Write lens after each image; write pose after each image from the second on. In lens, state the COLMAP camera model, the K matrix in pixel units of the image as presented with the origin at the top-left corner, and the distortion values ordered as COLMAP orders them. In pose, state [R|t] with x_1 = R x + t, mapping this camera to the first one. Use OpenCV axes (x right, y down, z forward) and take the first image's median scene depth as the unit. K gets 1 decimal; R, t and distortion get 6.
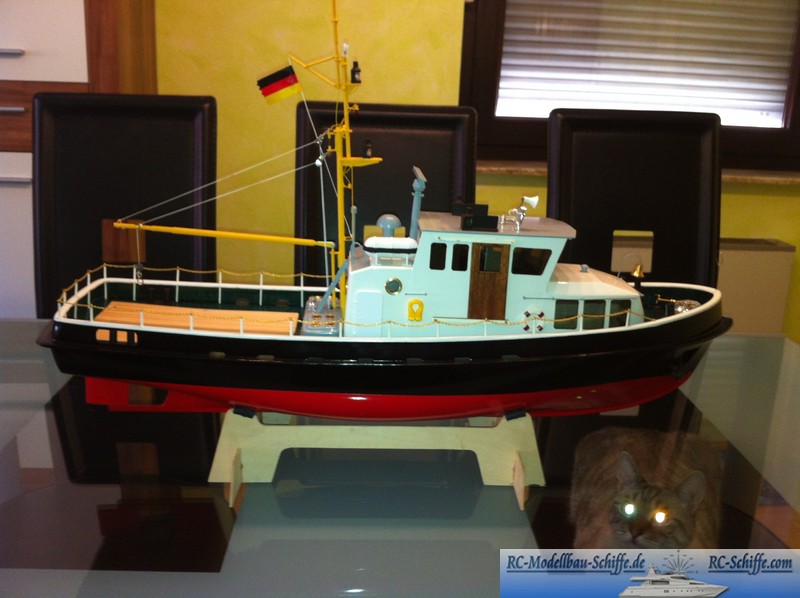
lens RADIAL K [[783.7, 0, 400.0], [0, 783.7, 299.0], [0, 0, 1]] dist [0.031874, -0.000208]
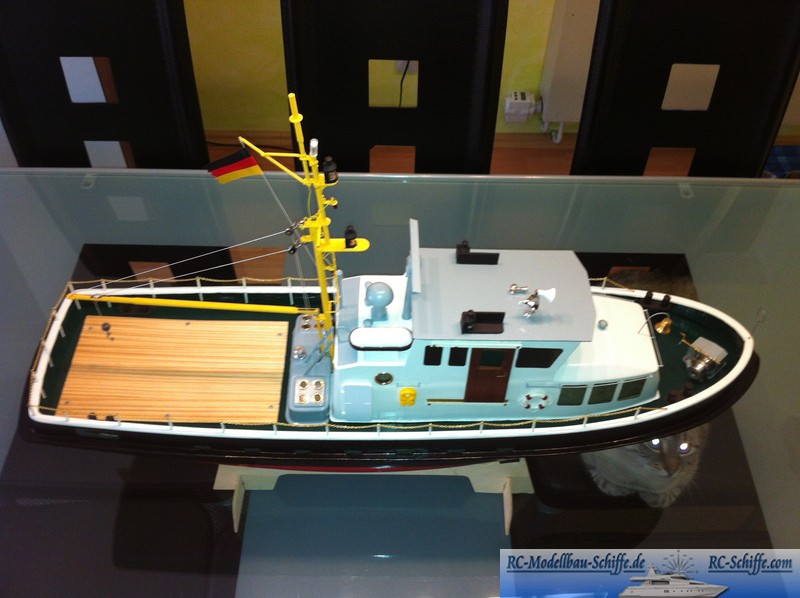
lens RADIAL K [[783.7, 0, 400.0], [0, 783.7, 299.0], [0, 0, 1]] dist [0.031874, -0.000208]
pose [[0.999168, 0.021286, -0.034799, 0.040233], [0.002579, 0.818396, 0.574649, -0.610754], [0.040712, -0.574261, 0.817659, 0.305979]]
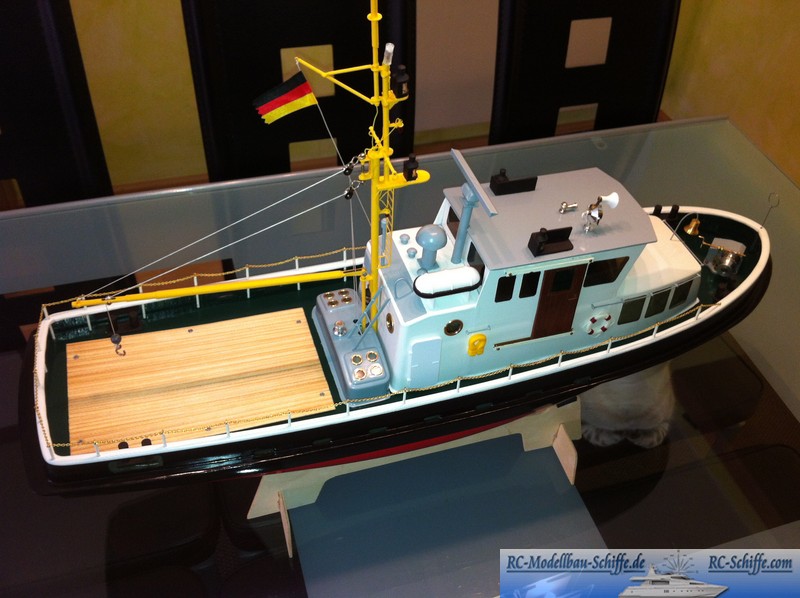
lens RADIAL K [[784.3, 0, 400.0], [0, 784.3, 299.0], [0, 0, 1]] dist [0.000212, -0.007209]
pose [[0.964701, -0.169633, 0.201435, -0.222853], [0.041358, 0.853003, 0.520265, -0.472370], [-0.260078, -0.493570, 0.829909, 0.337672]]
